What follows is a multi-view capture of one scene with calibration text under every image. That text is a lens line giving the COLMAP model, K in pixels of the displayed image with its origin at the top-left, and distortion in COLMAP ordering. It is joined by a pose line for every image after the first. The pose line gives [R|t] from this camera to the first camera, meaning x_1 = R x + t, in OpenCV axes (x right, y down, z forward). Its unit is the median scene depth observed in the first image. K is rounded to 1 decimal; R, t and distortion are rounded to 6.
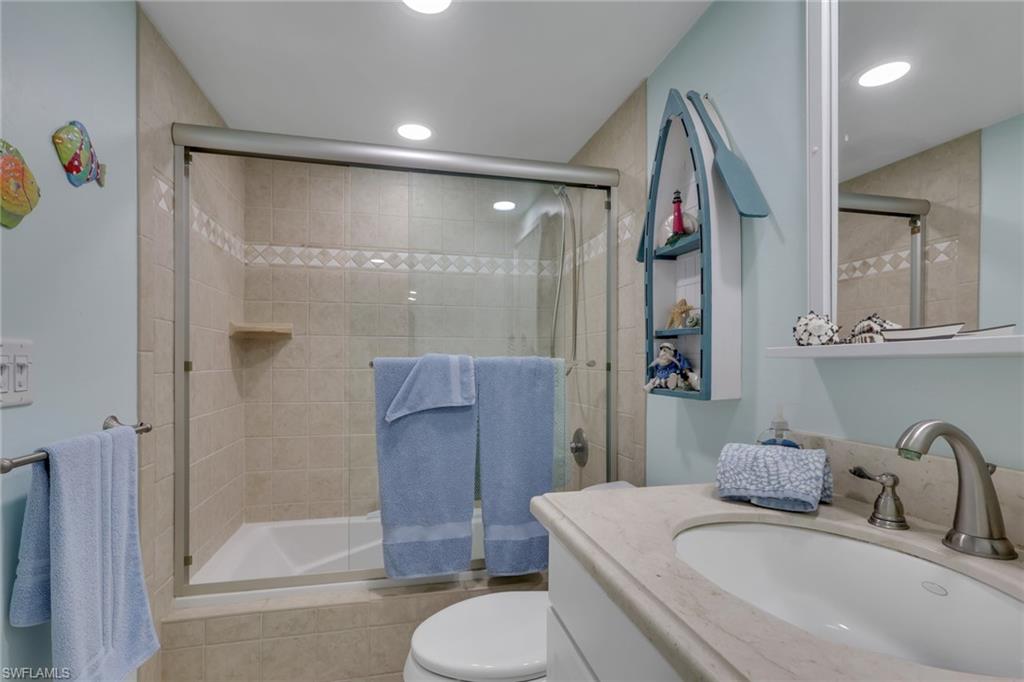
lens RADIAL K [[496.8, 0, 510.4], [0, 496.8, 346.4], [0, 0, 1]] dist [0.002285, 0.000773]
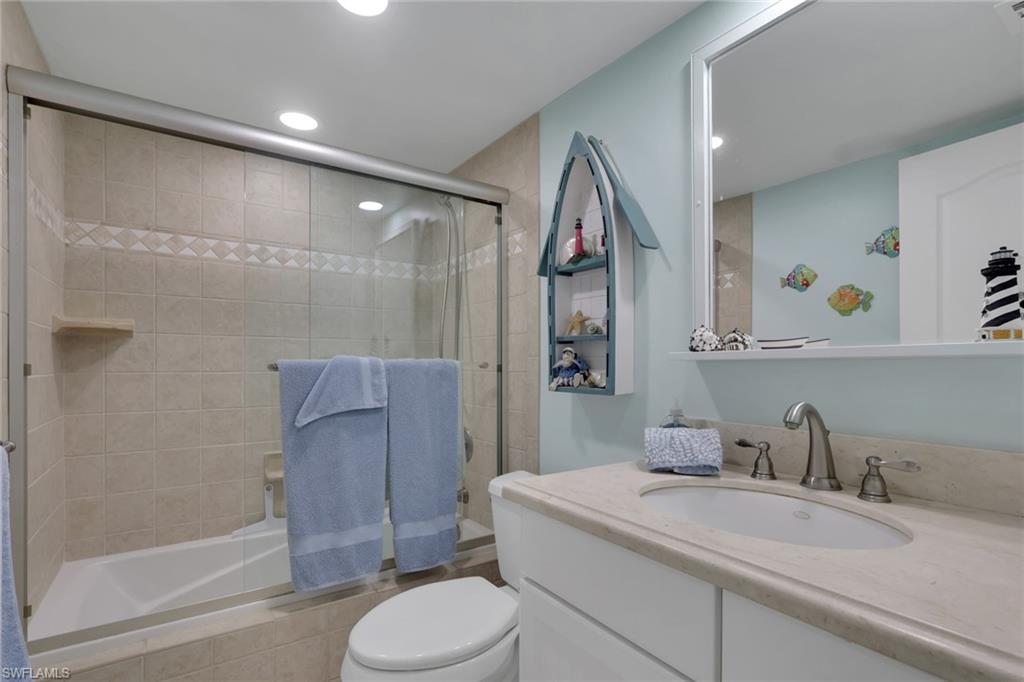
lens RADIAL K [[492.6, 0, 512.2], [0, 492.6, 345.9], [0, 0, 1]] dist [0.000753, 0.000820]
pose [[0.932881, 0.011196, 0.360011, -0.201887], [-0.009421, 0.999933, -0.006686, -0.001355], [-0.360062, 0.002846, 0.932924, -0.027906]]
